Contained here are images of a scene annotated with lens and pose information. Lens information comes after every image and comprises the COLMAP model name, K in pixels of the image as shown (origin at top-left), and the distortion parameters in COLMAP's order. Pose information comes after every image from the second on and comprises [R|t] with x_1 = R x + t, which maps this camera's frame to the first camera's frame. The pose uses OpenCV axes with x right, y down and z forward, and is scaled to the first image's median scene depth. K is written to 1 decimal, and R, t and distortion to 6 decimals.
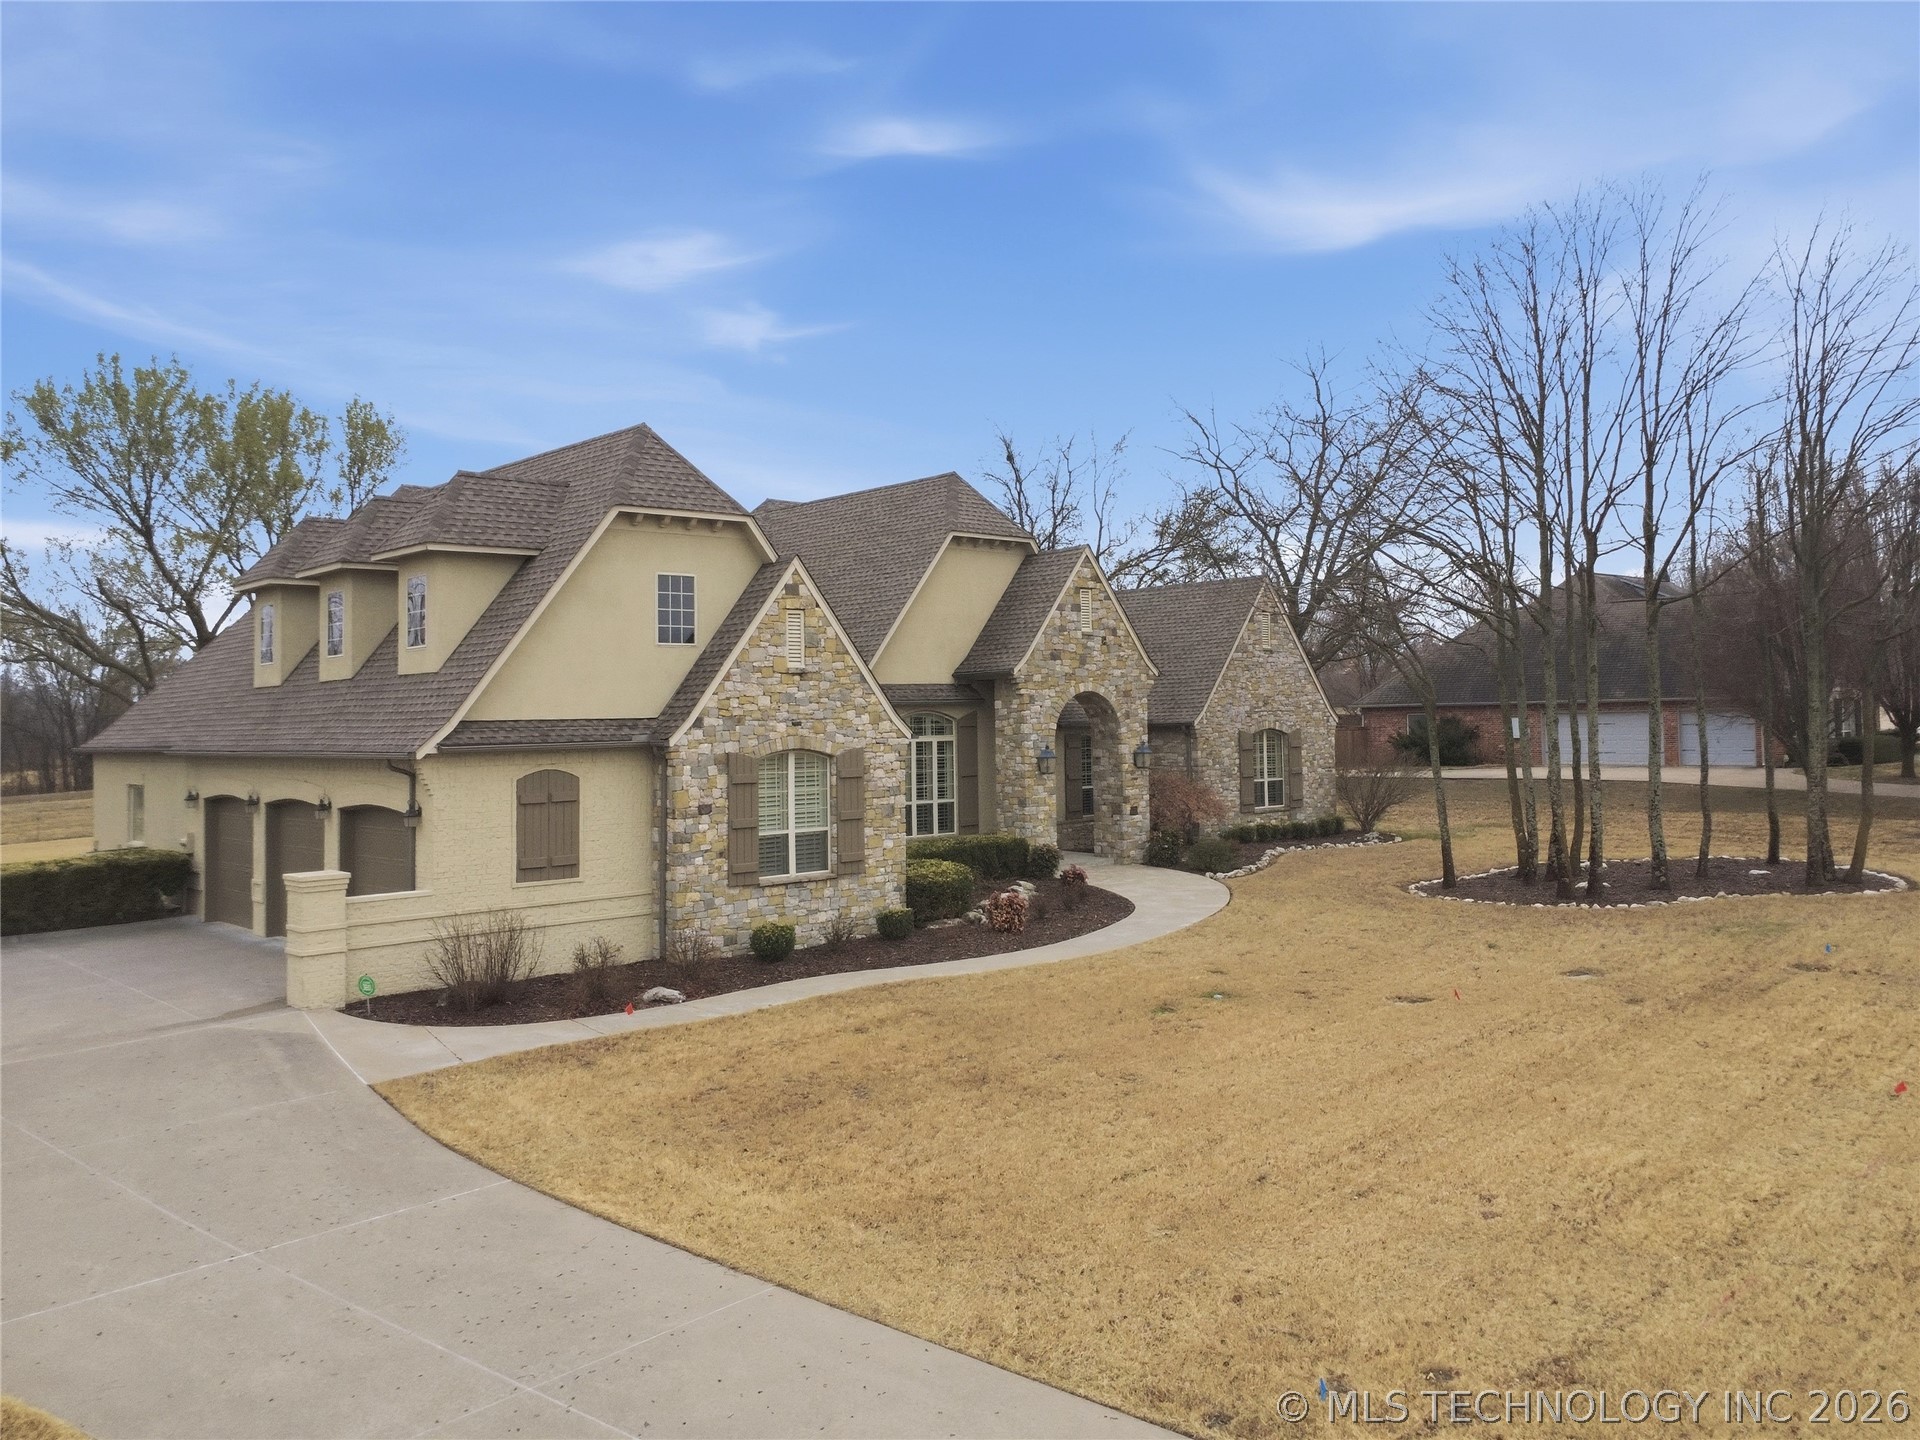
lens RADIAL K [[1558.9, 0, 961.7], [0, 1558.9, 621.0], [0, 0, 1]] dist [-0.006478, -0.000397]
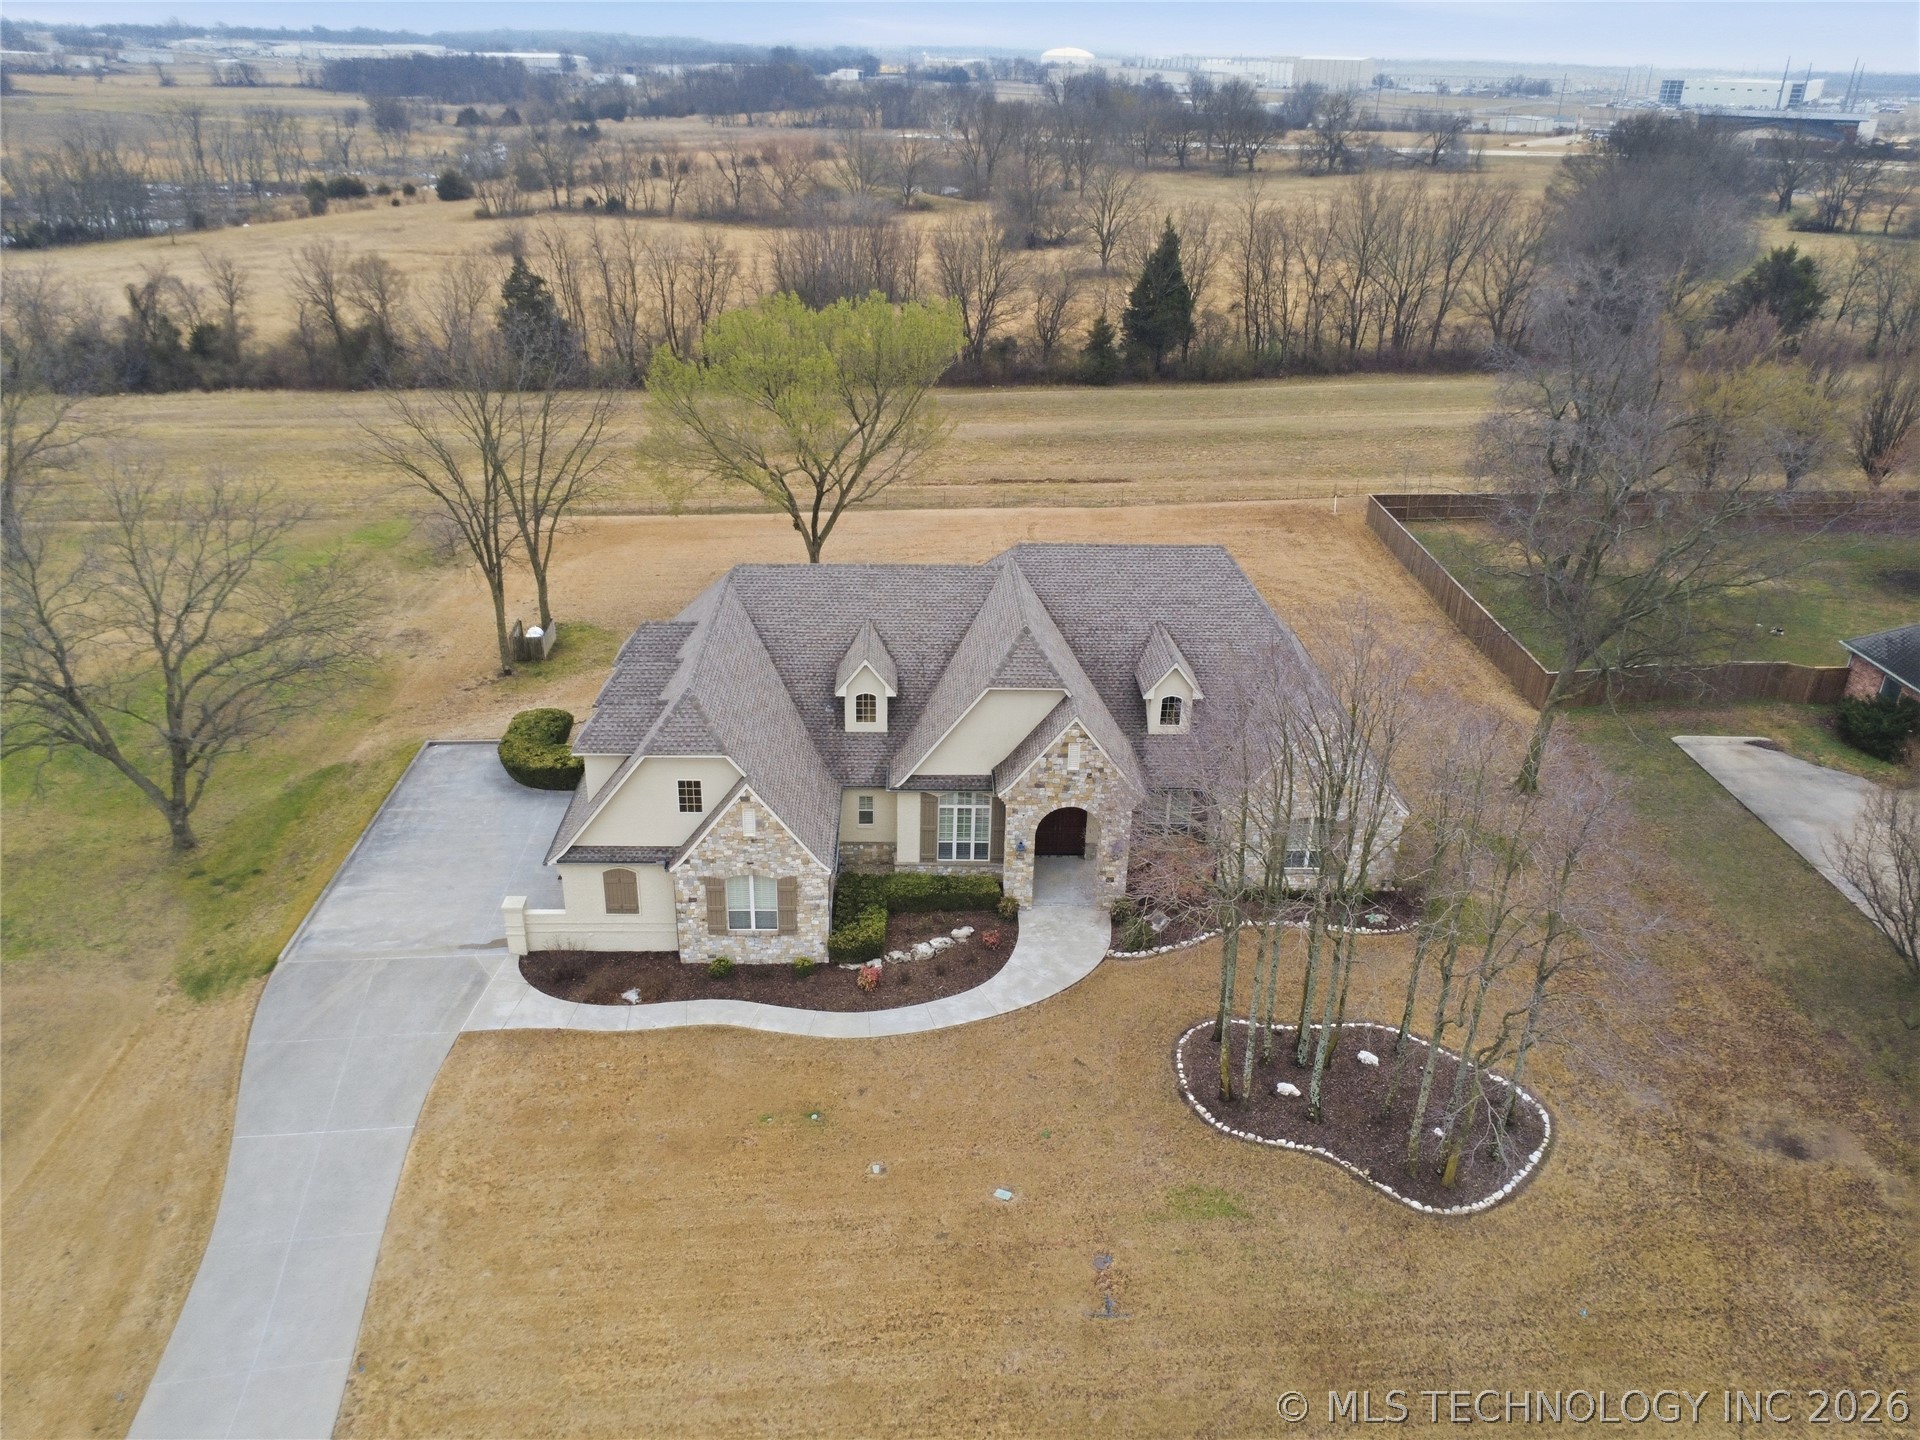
lens RADIAL K [[1453.9, 0, 960.0], [0, 1453.9, 720.0], [0, 0, 1]] dist [0.001242, 0.002518]
pose [[0.753013, 0.309466, -0.580691, 1.025367], [0.003774, 0.880456, 0.474113, -0.896275], [0.657995, -0.359204, 0.661827, 0.086667]]
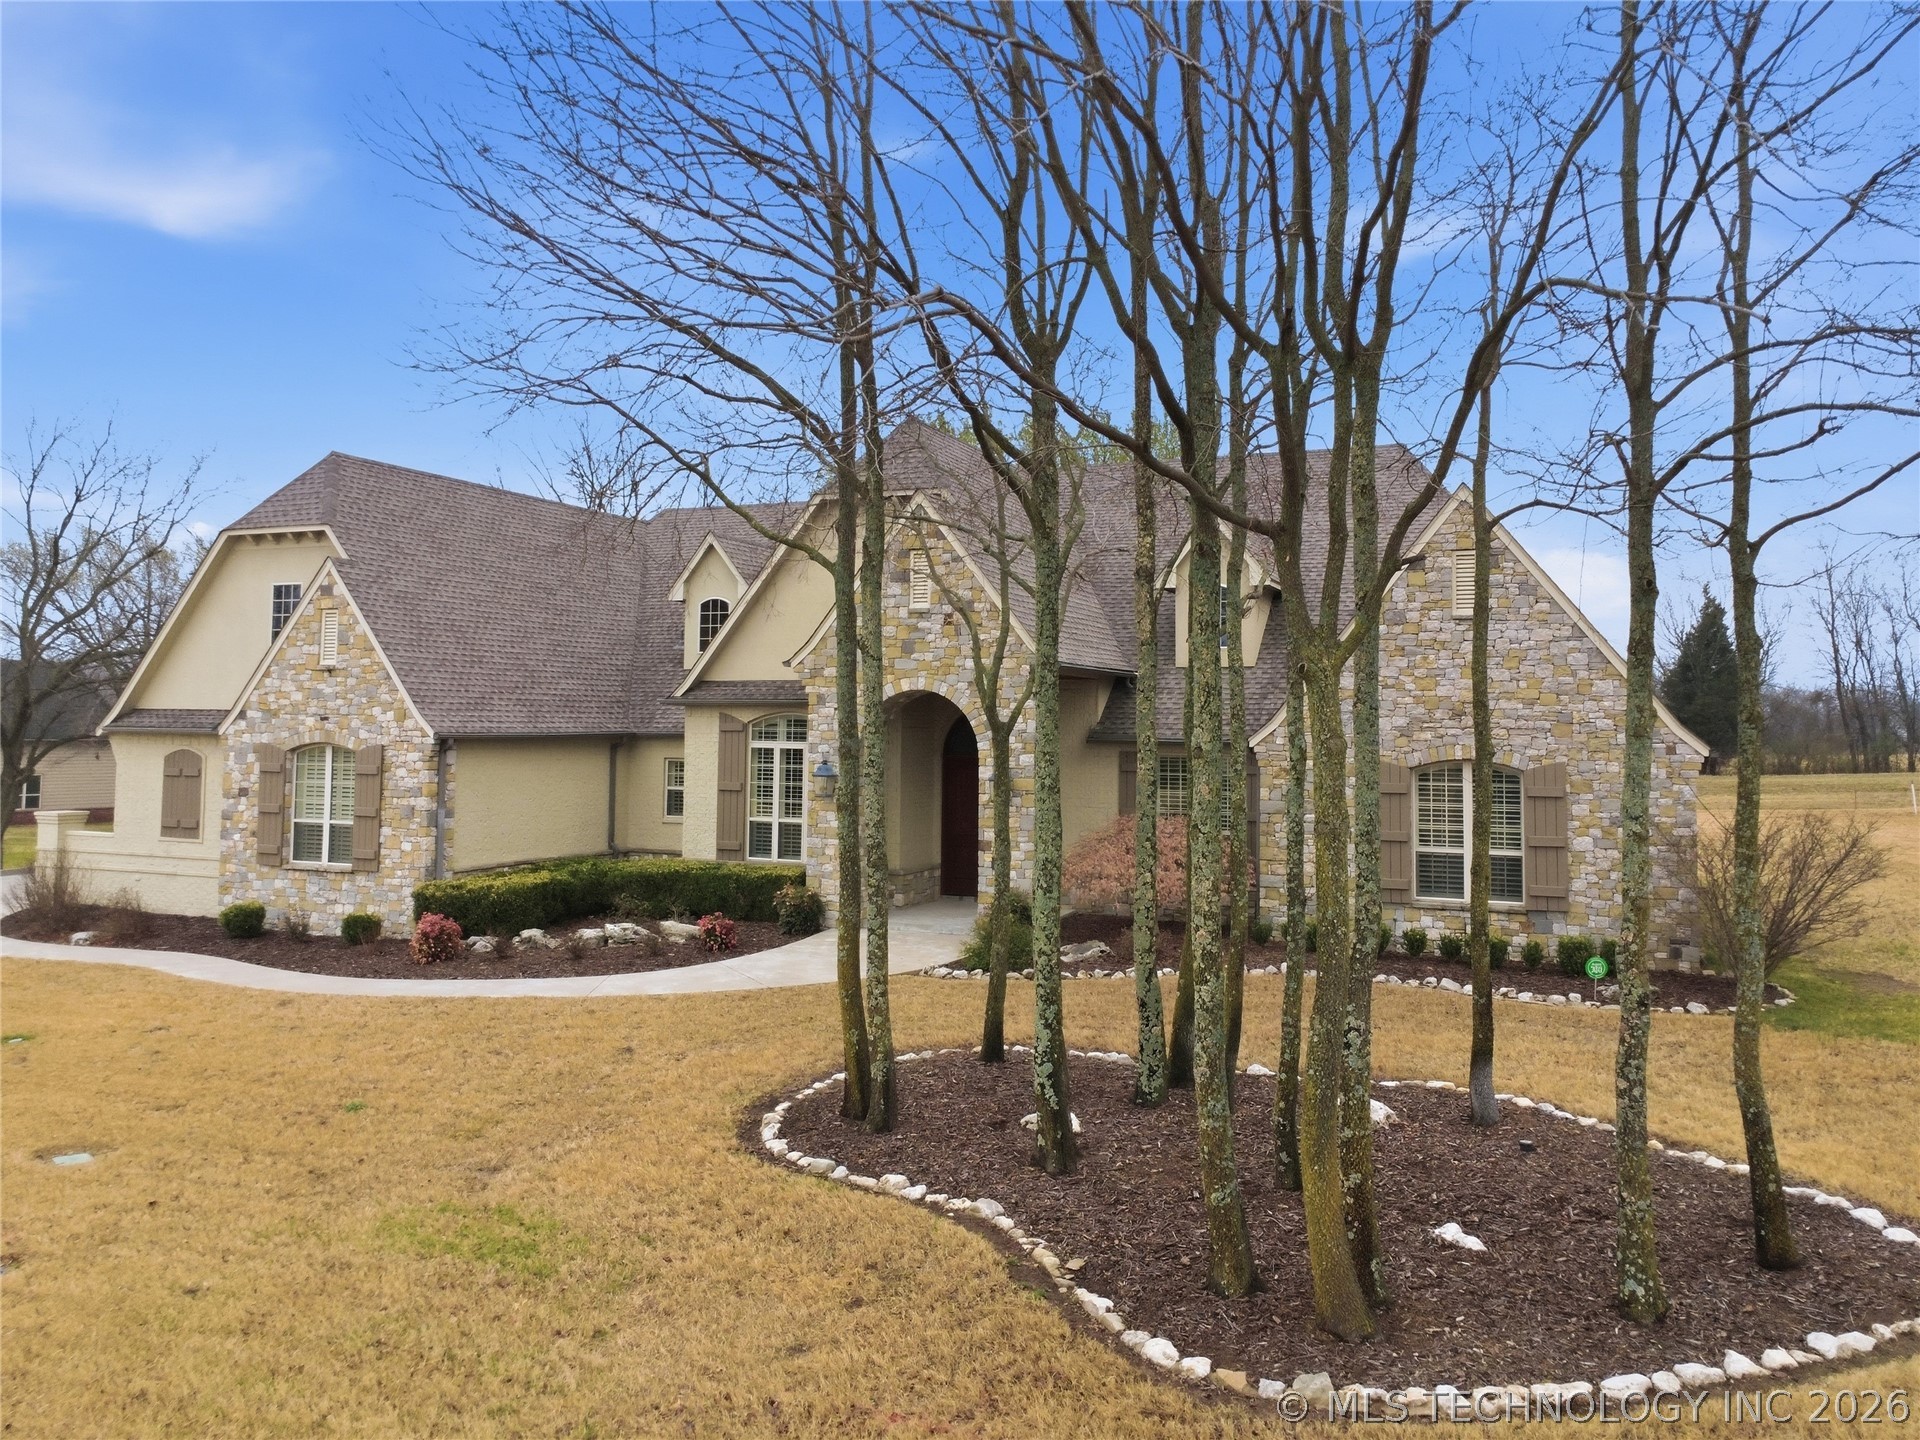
lens RADIAL K [[1500.2, 0, 942.7], [0, 1500.2, 600.8], [0, 0, 1]] dist [0.000663, 0.004766]
pose [[0.404441, -0.045644, -0.913424, 0.981485], [0.038968, 0.998707, -0.032652, 0.036170], [0.913734, -0.022389, 0.405697, 0.971978]]
